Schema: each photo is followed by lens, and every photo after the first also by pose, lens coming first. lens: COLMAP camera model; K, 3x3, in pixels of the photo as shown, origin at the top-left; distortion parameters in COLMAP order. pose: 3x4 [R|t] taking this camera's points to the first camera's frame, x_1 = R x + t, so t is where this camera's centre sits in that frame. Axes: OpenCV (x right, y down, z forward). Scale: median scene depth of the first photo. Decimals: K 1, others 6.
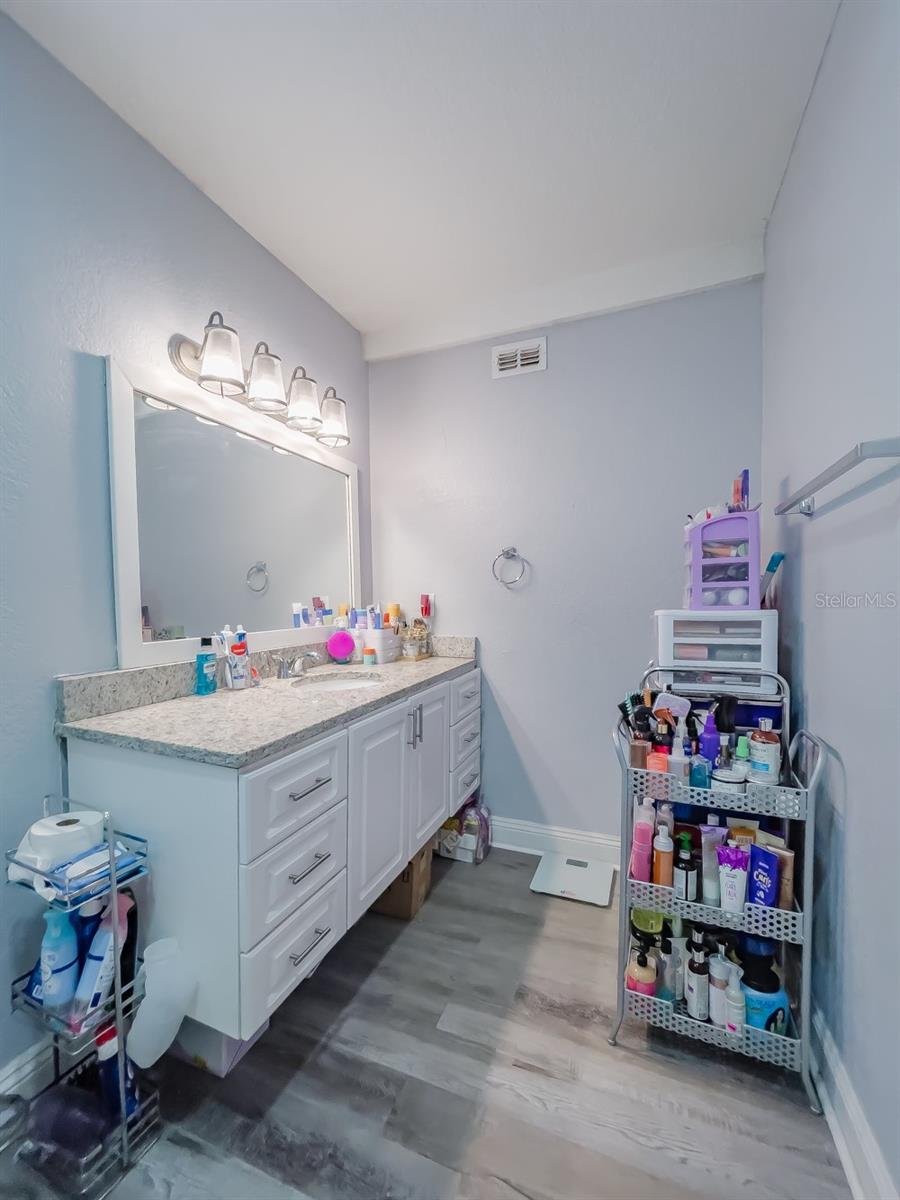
lens RADIAL K [[478.8, 0, 450.0], [0, 478.8, 600.0], [0, 0, 1]] dist [-0.000684, 0.010508]
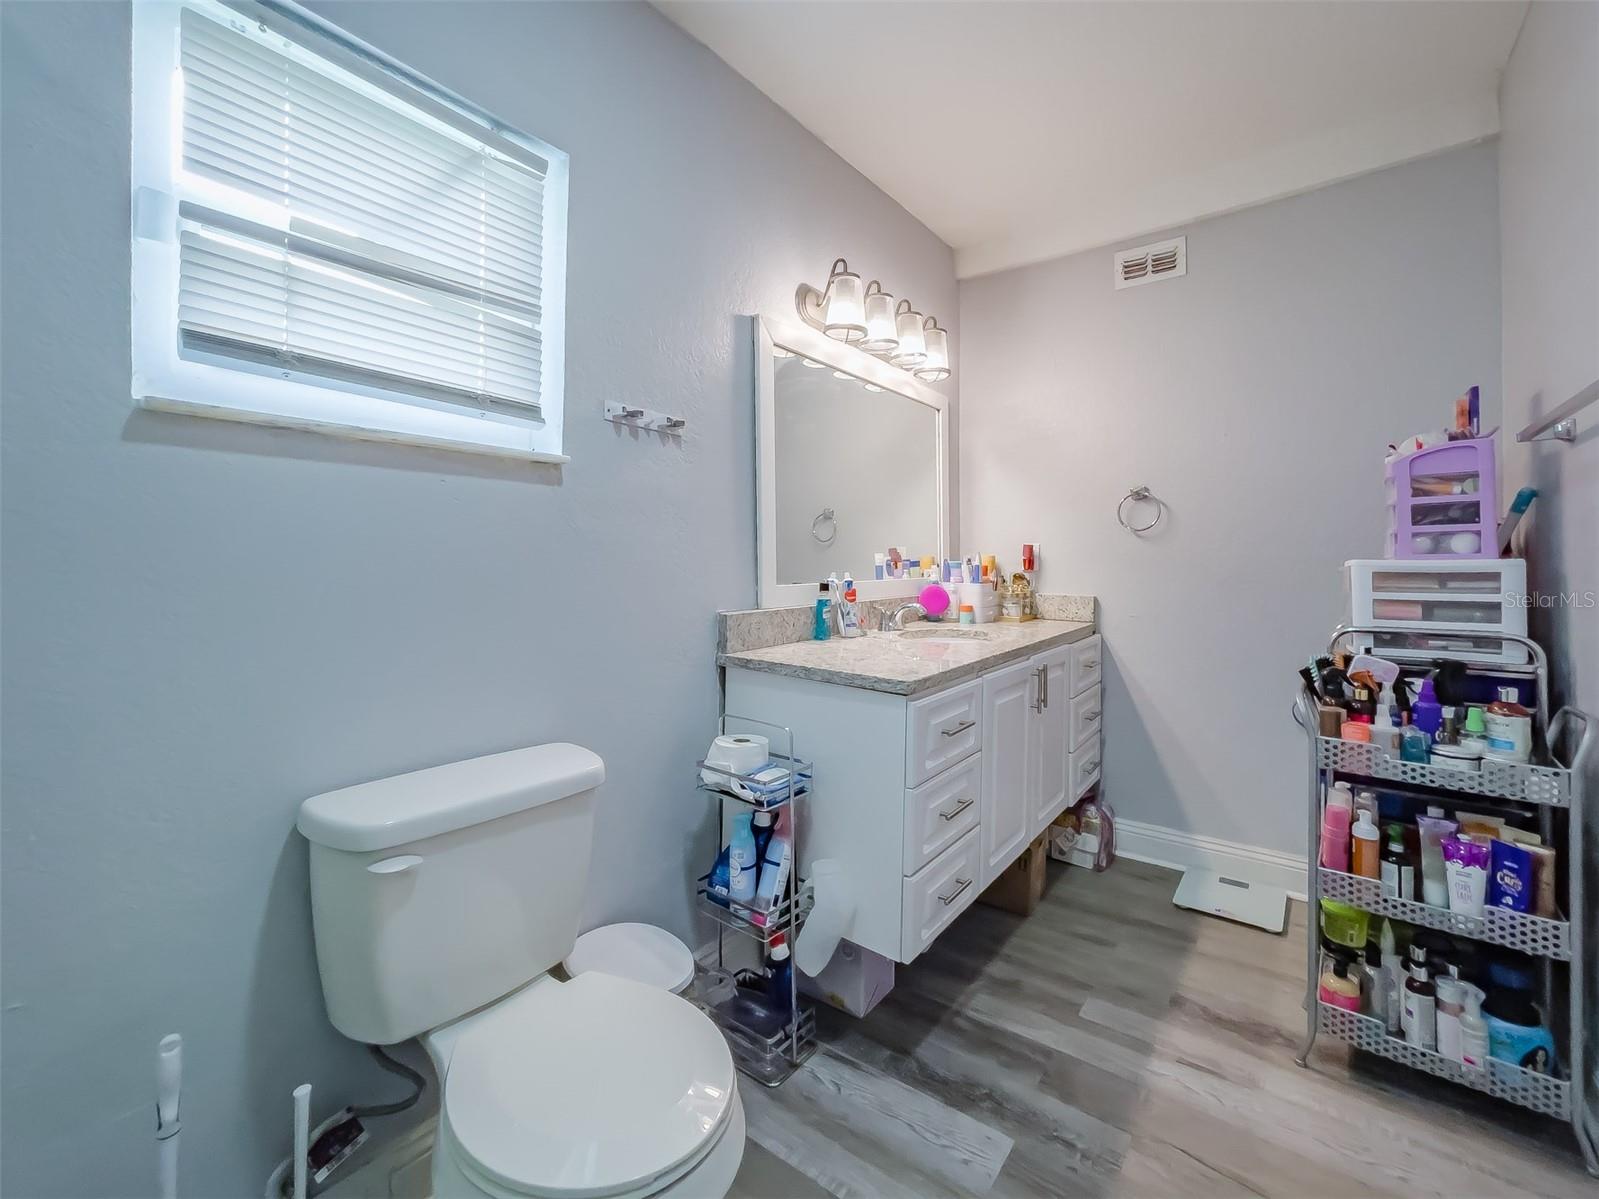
lens RADIAL K [[711.8, 0, 800.0], [0, 711.8, 542.8], [0, 0, 1]] dist [0.000922, 0.009630]
pose [[0.974688, 0.001745, -0.223563, -0.234701], [-0.011172, 0.999100, -0.040908, 0.057811], [0.223290, 0.042371, 0.973831, -0.452524]]
